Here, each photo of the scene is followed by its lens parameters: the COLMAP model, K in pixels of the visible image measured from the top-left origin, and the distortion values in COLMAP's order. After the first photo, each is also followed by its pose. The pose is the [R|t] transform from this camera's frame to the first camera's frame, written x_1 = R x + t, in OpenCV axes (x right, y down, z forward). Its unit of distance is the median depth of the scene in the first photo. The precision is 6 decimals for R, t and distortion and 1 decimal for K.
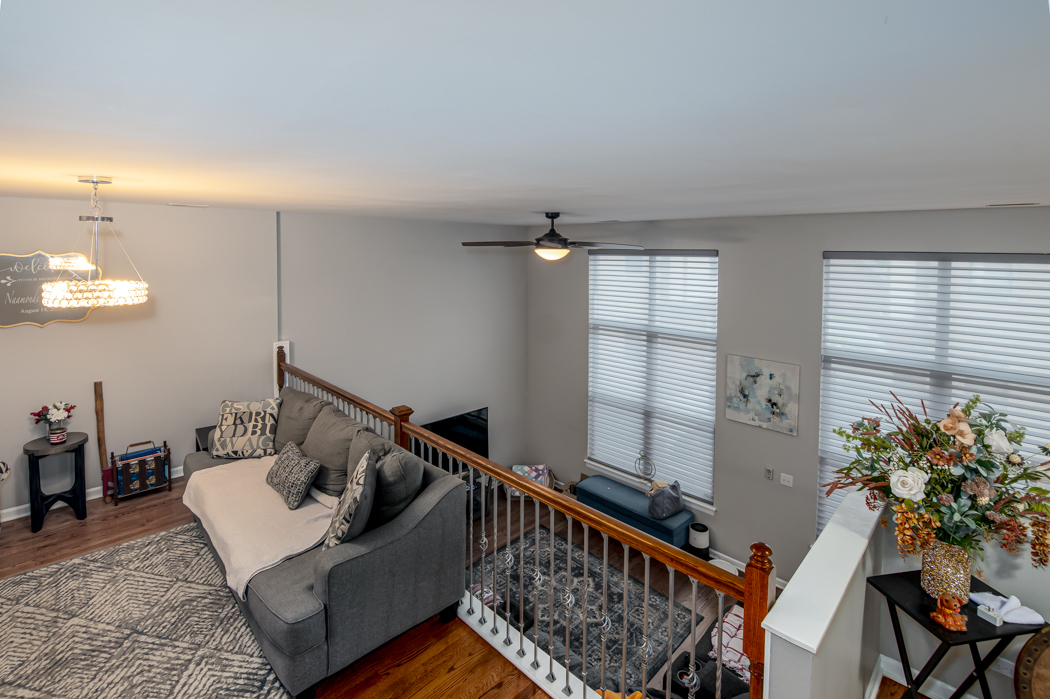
lens RADIAL K [[493.2, 0, 510.7], [0, 493.2, 276.2], [0, 0, 1]] dist [-0.015659, -0.000115]
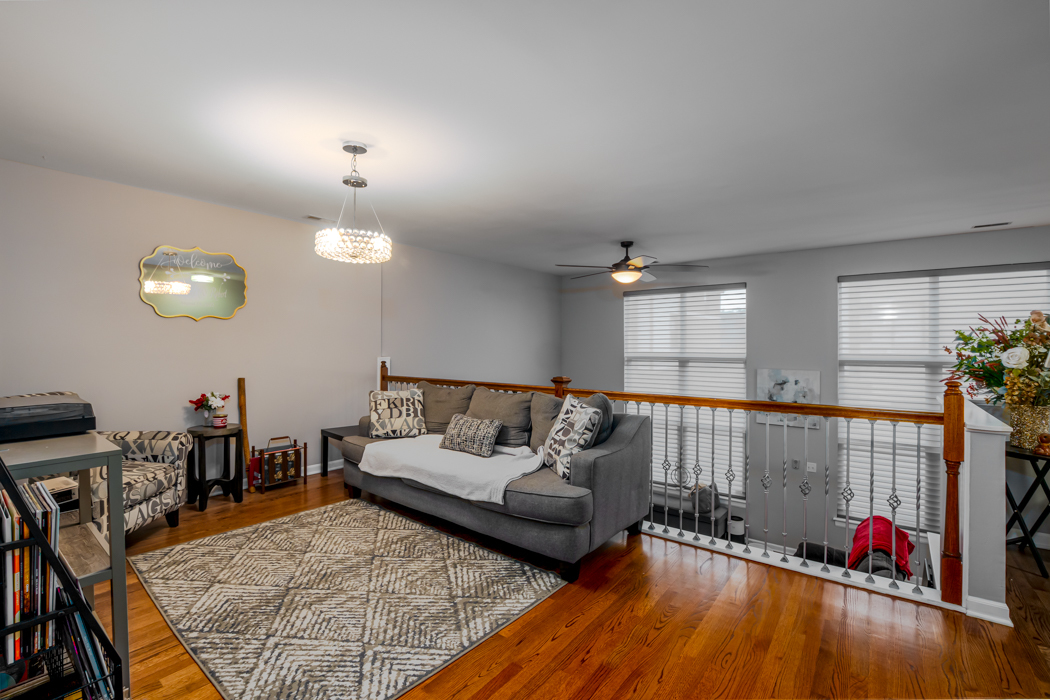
lens RADIAL K [[467.6, 0, 517.2], [0, 467.6, 348.6], [0, 0, 1]] dist [-0.027989, 0.004864]
pose [[0.991511, -0.004841, 0.129934, -0.415047], [0.010453, 0.999040, -0.042545, 0.216880], [-0.129604, 0.043542, 0.990609, -0.079911]]
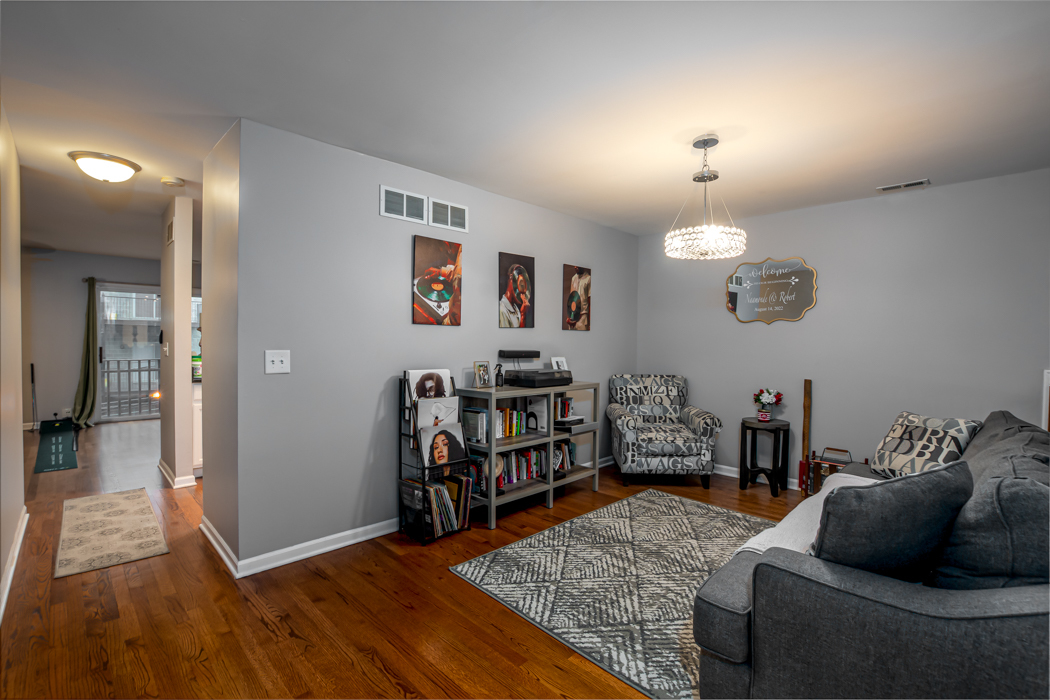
lens RADIAL K [[460.4, 0, 522.3], [0, 460.4, 355.2], [0, 0, 1]] dist [-0.027205, 0.000235]
pose [[0.023389, 0.022000, -0.999484, 0.122575], [-0.061464, 0.997898, 0.020527, 0.195499], [0.997835, 0.060952, 0.024692, 0.387017]]
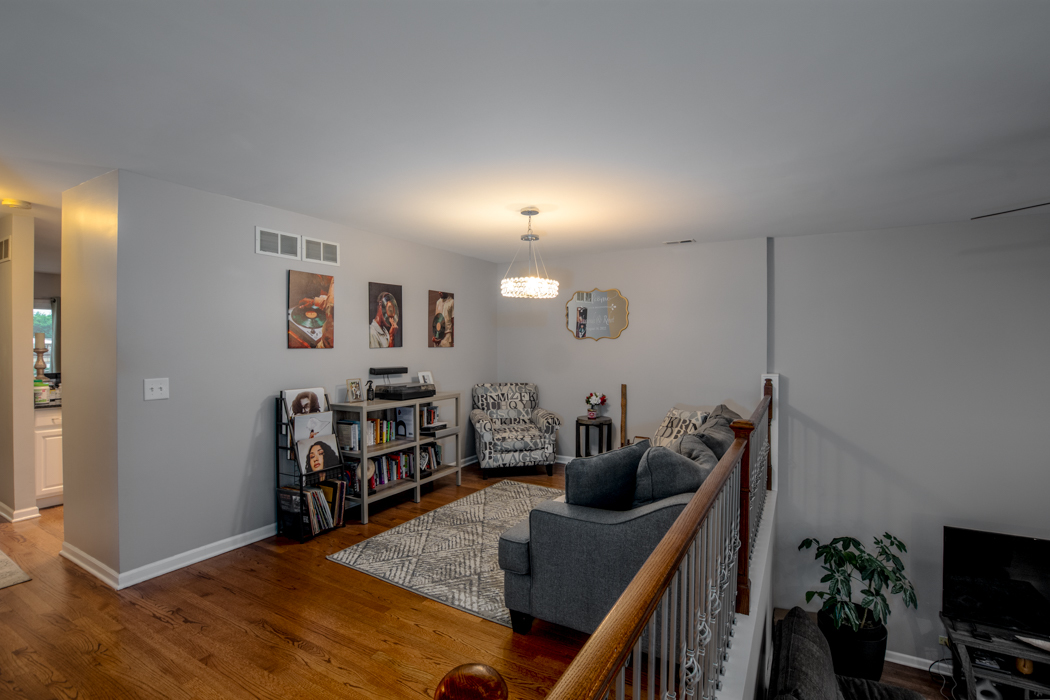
lens RADIAL K [[469.5, 0, 534.9], [0, 469.5, 348.6], [0, 0, 1]] dist [-0.022047, 0.000441]
pose [[0.292990, 0.002111, -0.956113, 0.344374], [-0.046013, 0.998870, -0.011895, 0.155775], [0.955008, 0.047478, 0.292756, 0.408651]]
